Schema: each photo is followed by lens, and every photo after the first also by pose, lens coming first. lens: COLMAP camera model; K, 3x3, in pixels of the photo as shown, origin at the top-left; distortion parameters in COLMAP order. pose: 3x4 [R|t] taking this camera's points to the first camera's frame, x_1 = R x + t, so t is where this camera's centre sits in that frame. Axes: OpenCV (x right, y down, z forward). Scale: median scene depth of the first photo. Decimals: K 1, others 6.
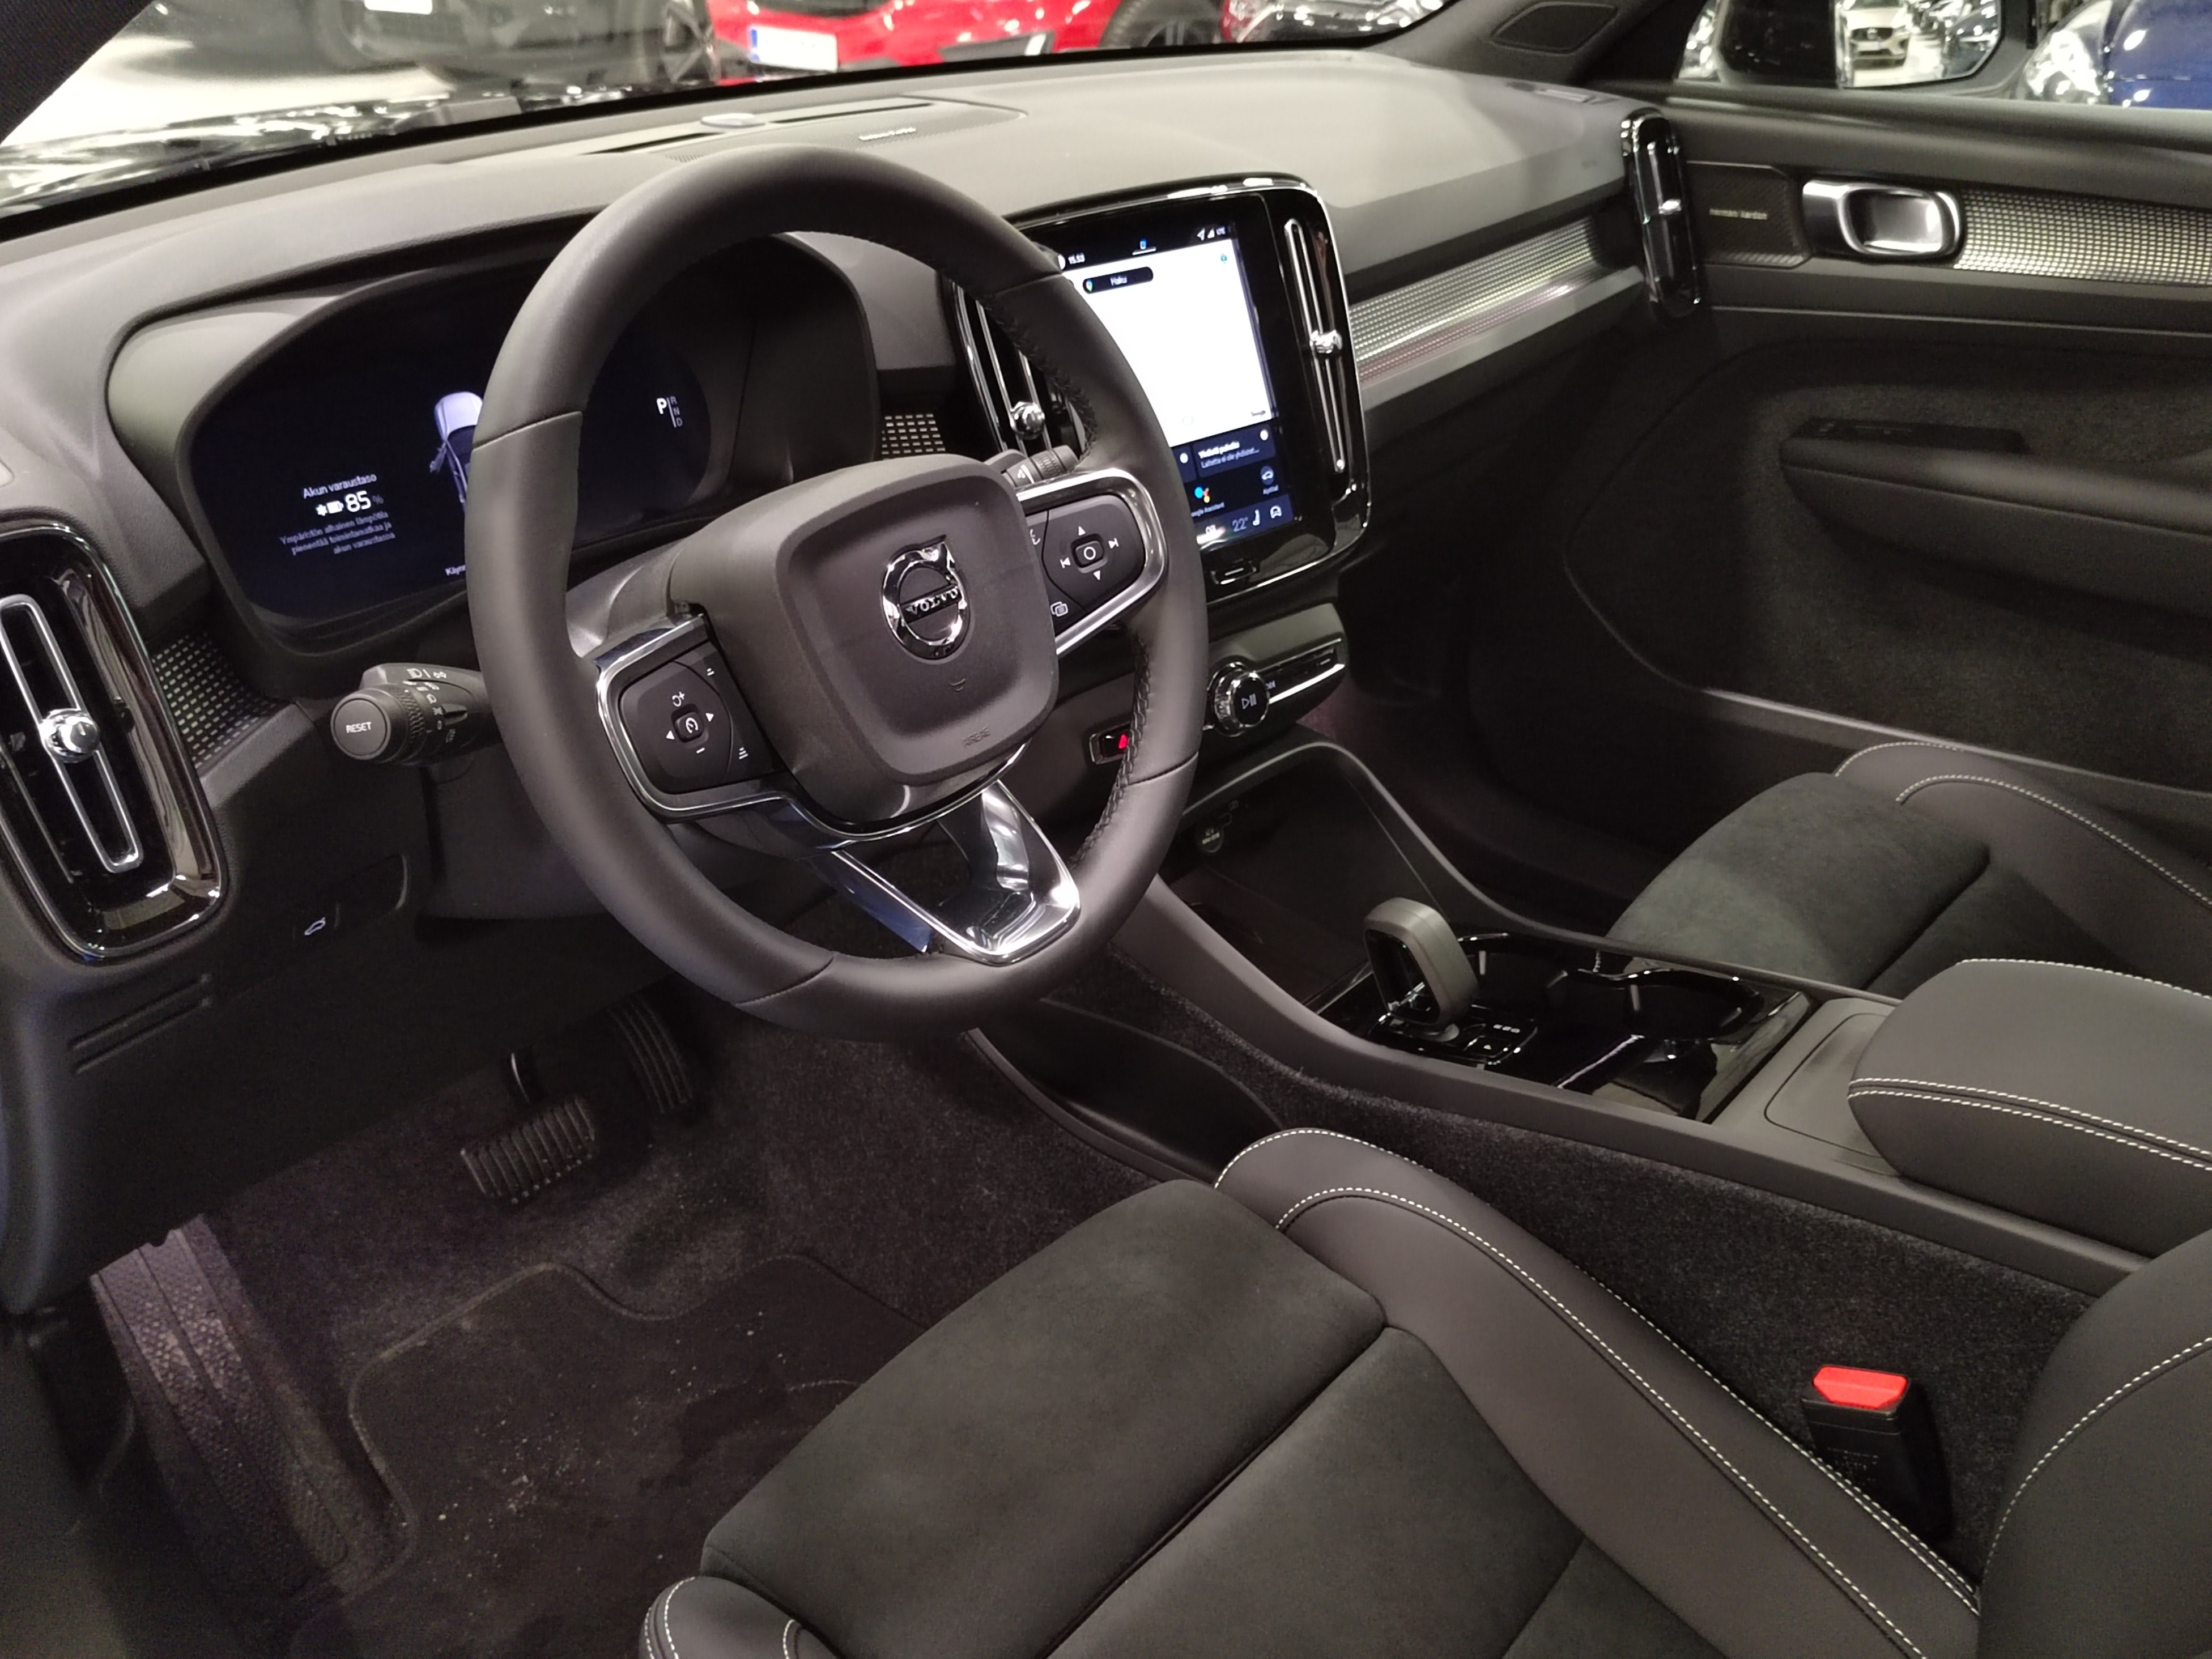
lens RADIAL K [[1975.2, 0, 1106.0], [0, 1975.2, 829.5], [0, 0, 1]] dist [-0.009273, -0.008793]
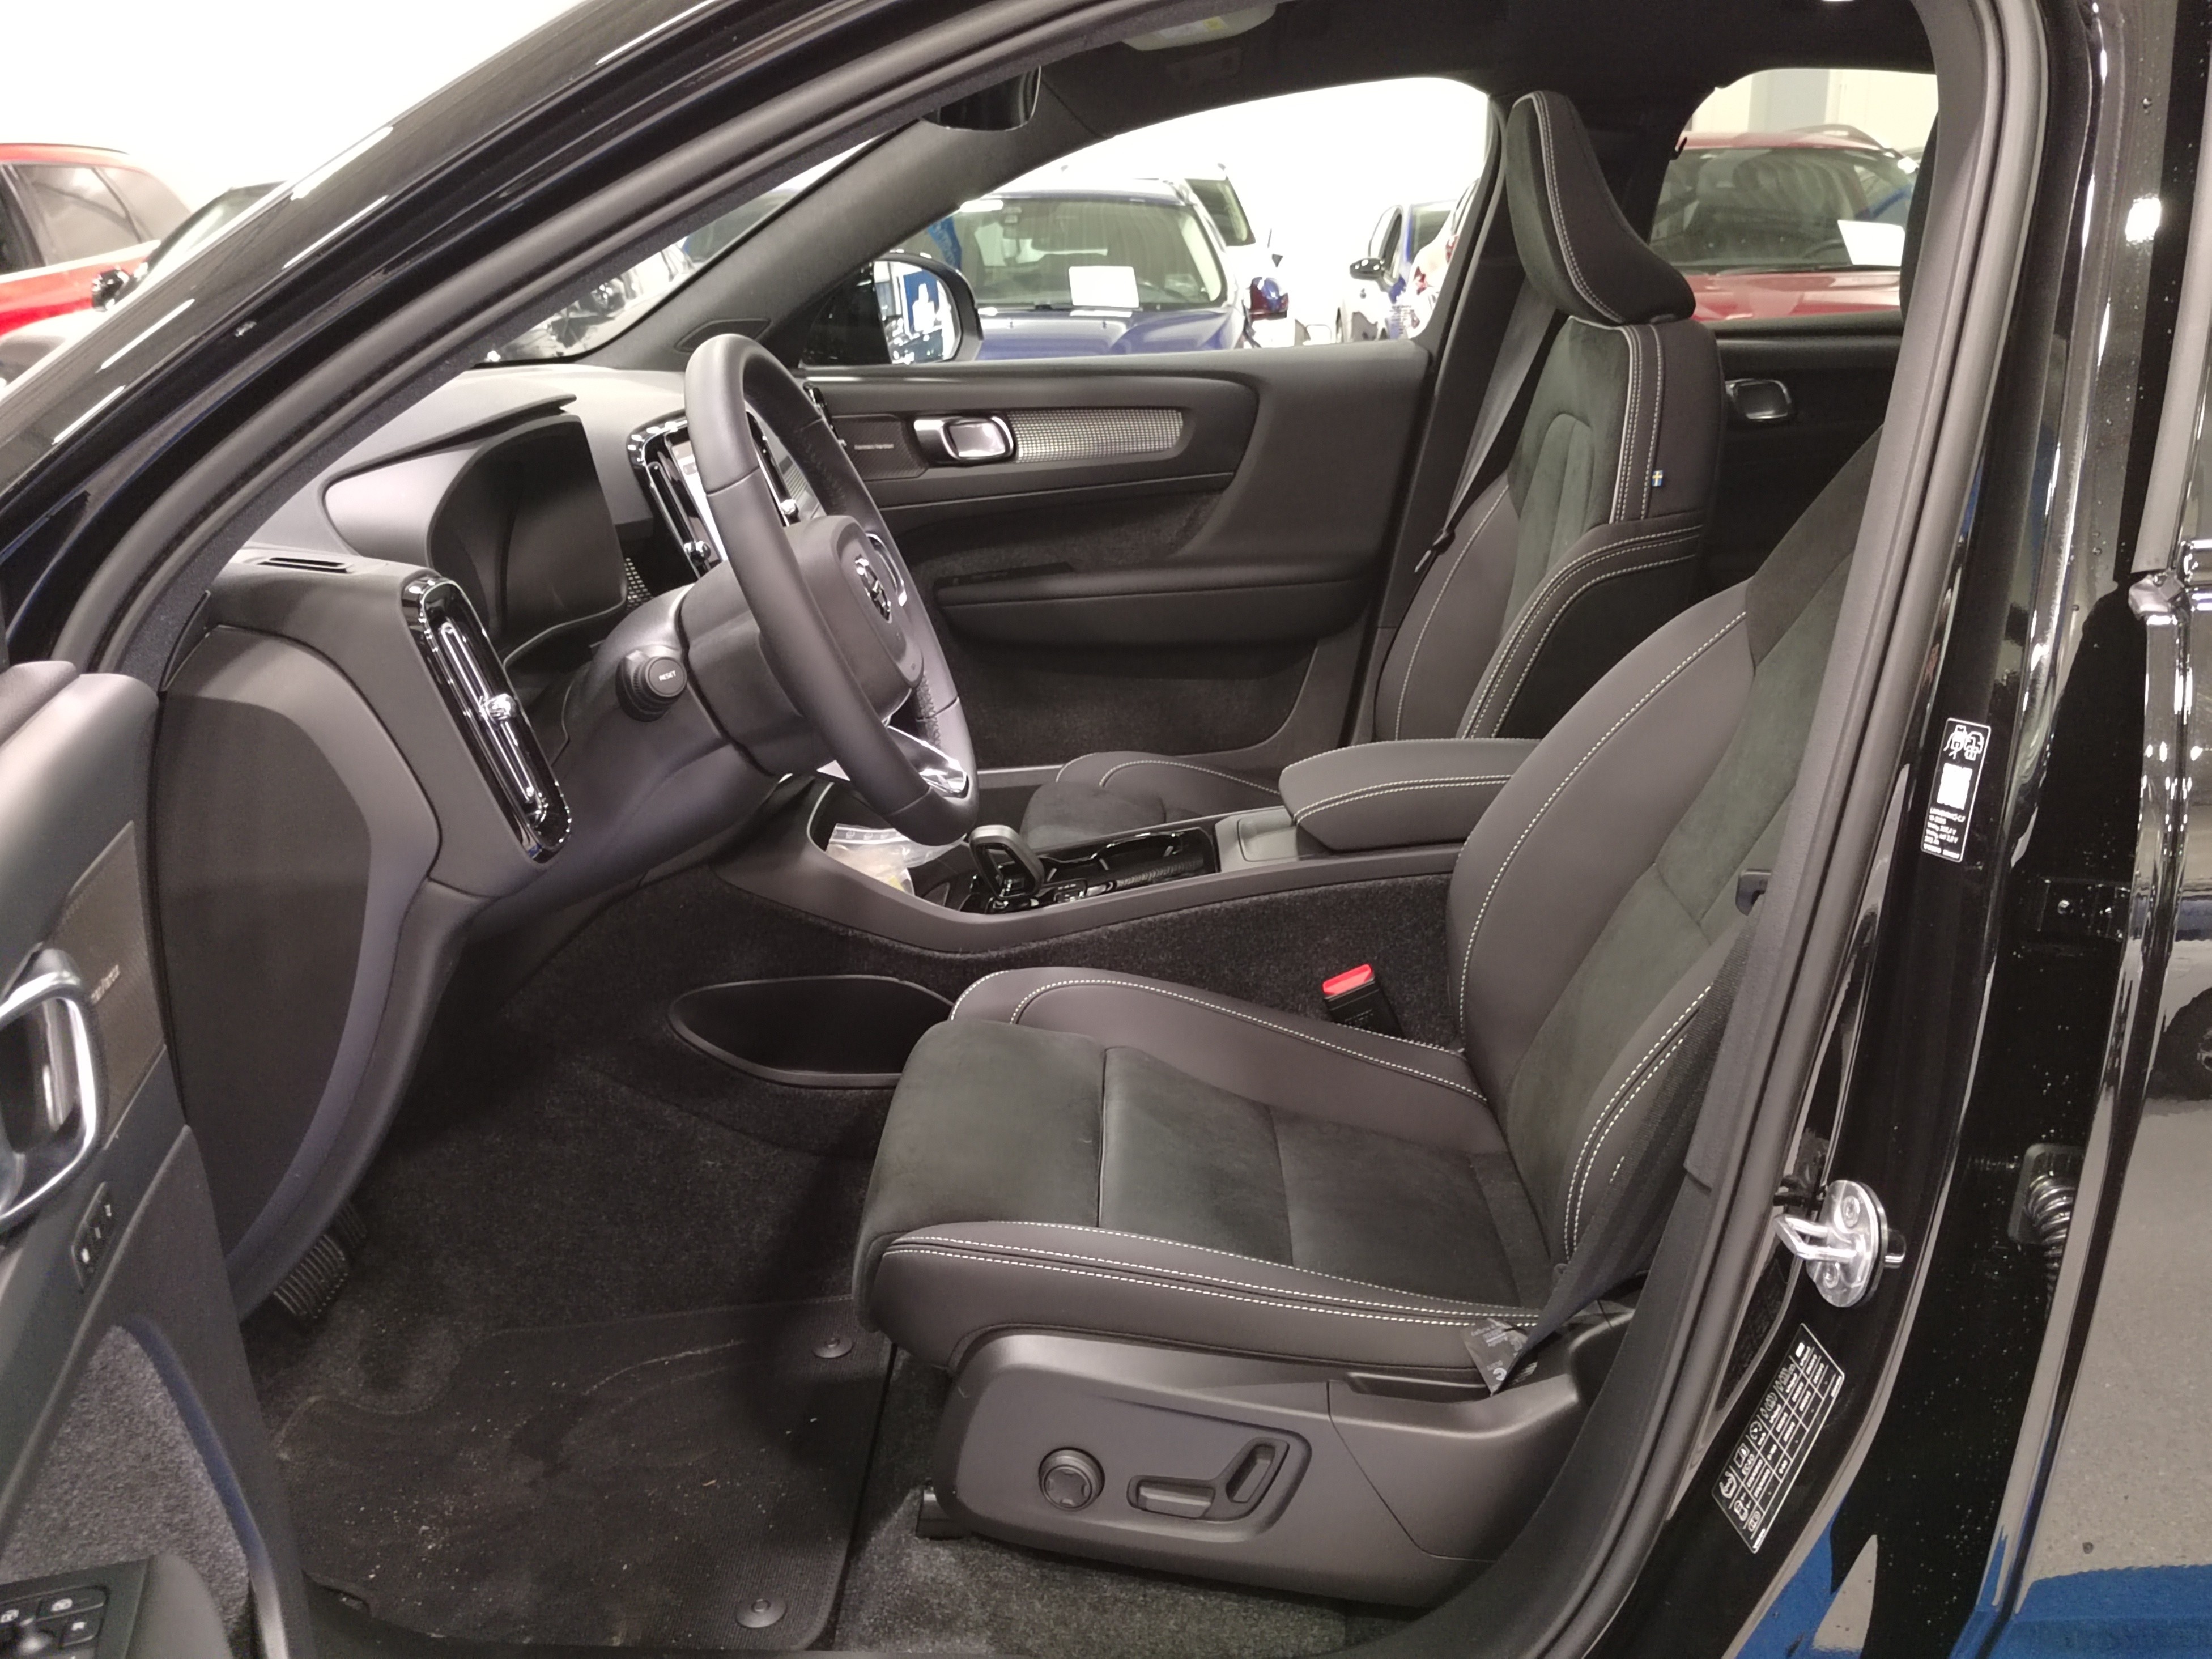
lens RADIAL K [[1975.2, 0, 1106.0], [0, 1975.2, 829.5], [0, 0, 1]] dist [-0.009273, -0.008793]
pose [[0.782040, -0.211041, 0.586409, -0.488370], [0.313322, 0.946503, -0.077214, 0.131915], [-0.538742, 0.244119, 0.806327, -0.223397]]
